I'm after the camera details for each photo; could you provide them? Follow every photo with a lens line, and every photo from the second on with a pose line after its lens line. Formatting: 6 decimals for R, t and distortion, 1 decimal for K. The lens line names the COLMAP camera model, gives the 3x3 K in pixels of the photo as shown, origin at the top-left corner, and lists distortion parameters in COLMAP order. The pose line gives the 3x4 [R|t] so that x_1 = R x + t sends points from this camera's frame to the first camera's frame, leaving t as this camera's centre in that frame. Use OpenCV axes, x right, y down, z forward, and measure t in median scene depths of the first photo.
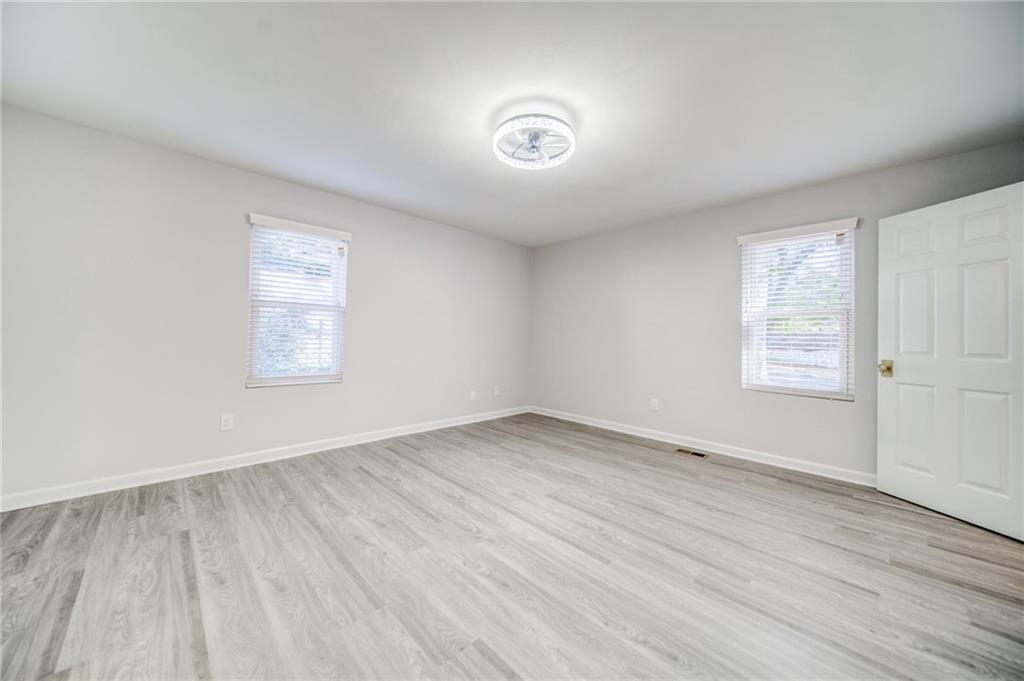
lens RADIAL K [[357.6, 0, 509.8], [0, 357.6, 336.6], [0, 0, 1]] dist [-0.000678, -0.000173]
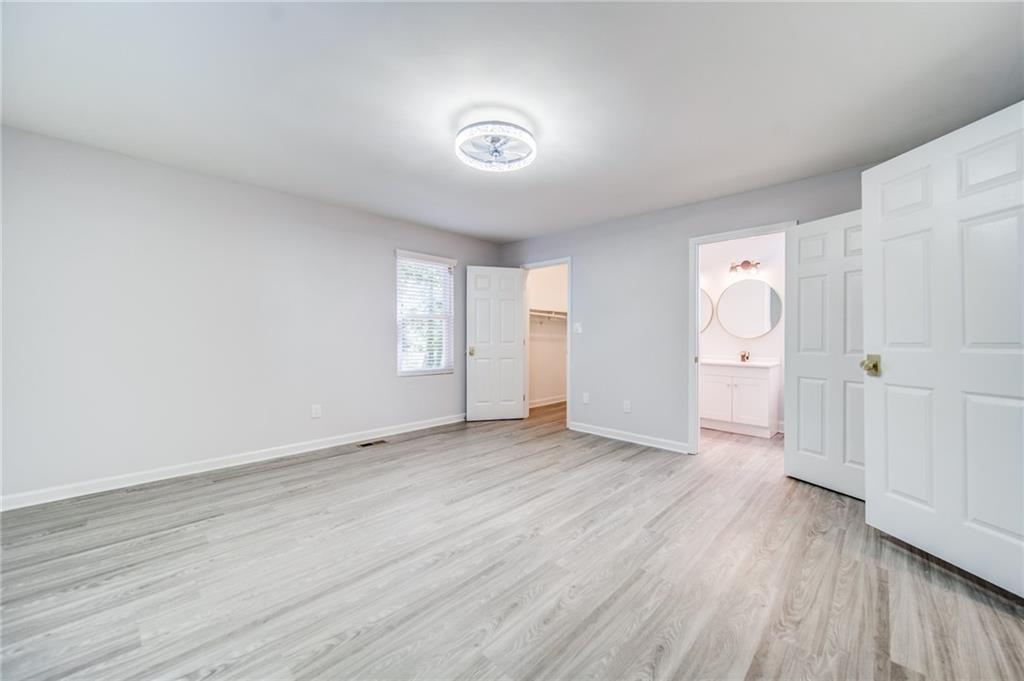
lens RADIAL K [[418.9, 0, 512.0], [0, 418.9, 340.5], [0, 0, 1]] dist [-0.000481, -0.000022]
pose [[-0.066638, -0.028877, 0.997359, -1.049187], [-0.008665, 0.999560, 0.028362, -0.025615], [-0.997740, -0.006752, -0.066859, 0.946057]]
